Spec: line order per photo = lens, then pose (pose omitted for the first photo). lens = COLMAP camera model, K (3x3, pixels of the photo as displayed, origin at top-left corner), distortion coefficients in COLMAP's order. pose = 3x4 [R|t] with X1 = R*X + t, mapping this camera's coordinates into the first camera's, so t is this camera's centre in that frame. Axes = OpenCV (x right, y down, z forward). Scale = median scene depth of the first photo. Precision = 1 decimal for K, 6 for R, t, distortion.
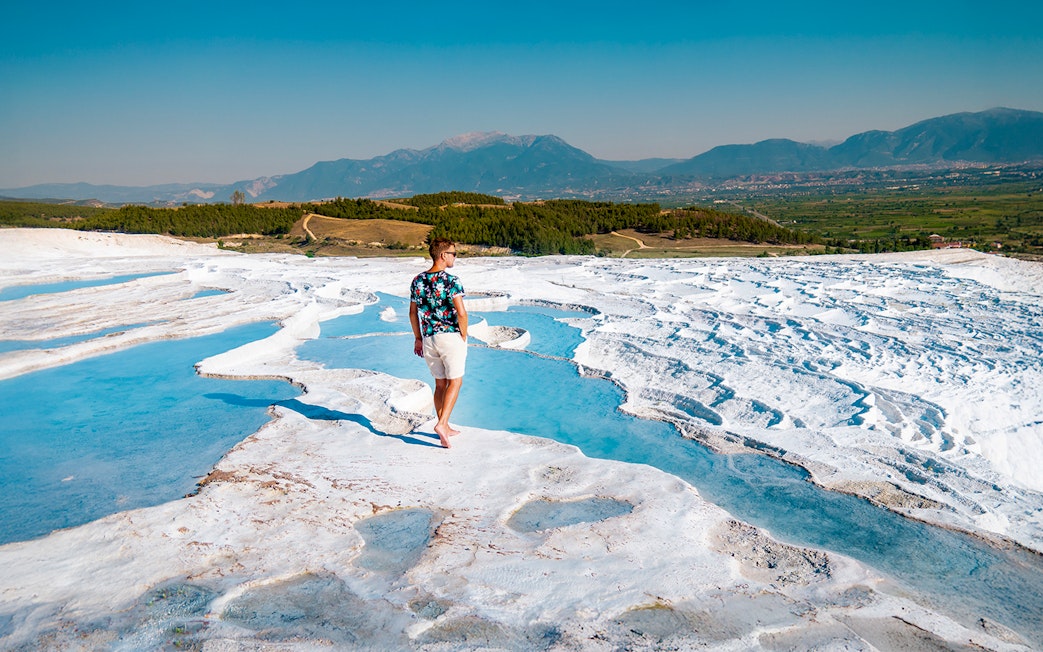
lens RADIAL K [[1521.6, 0, 521.5], [0, 1521.6, 326.6], [0, 0, 1]] dist [0.055653, 0.000000]
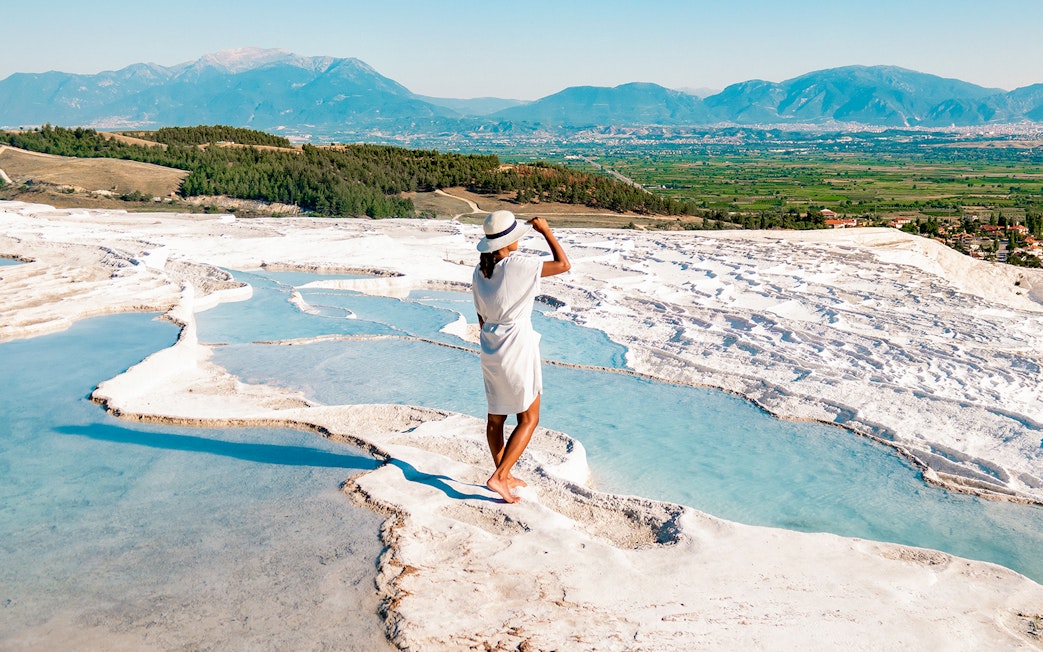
lens RADIAL K [[1521.6, 0, 521.7], [0, 1521.6, 321.8], [0, 0, 1]] dist [0.055653, 0.000000]
pose [[0.939682, 0.011790, 0.341847, -0.165519], [-0.018786, 0.999676, 0.017160, -0.009754], [-0.341534, -0.022547, 0.939599, 0.265829]]
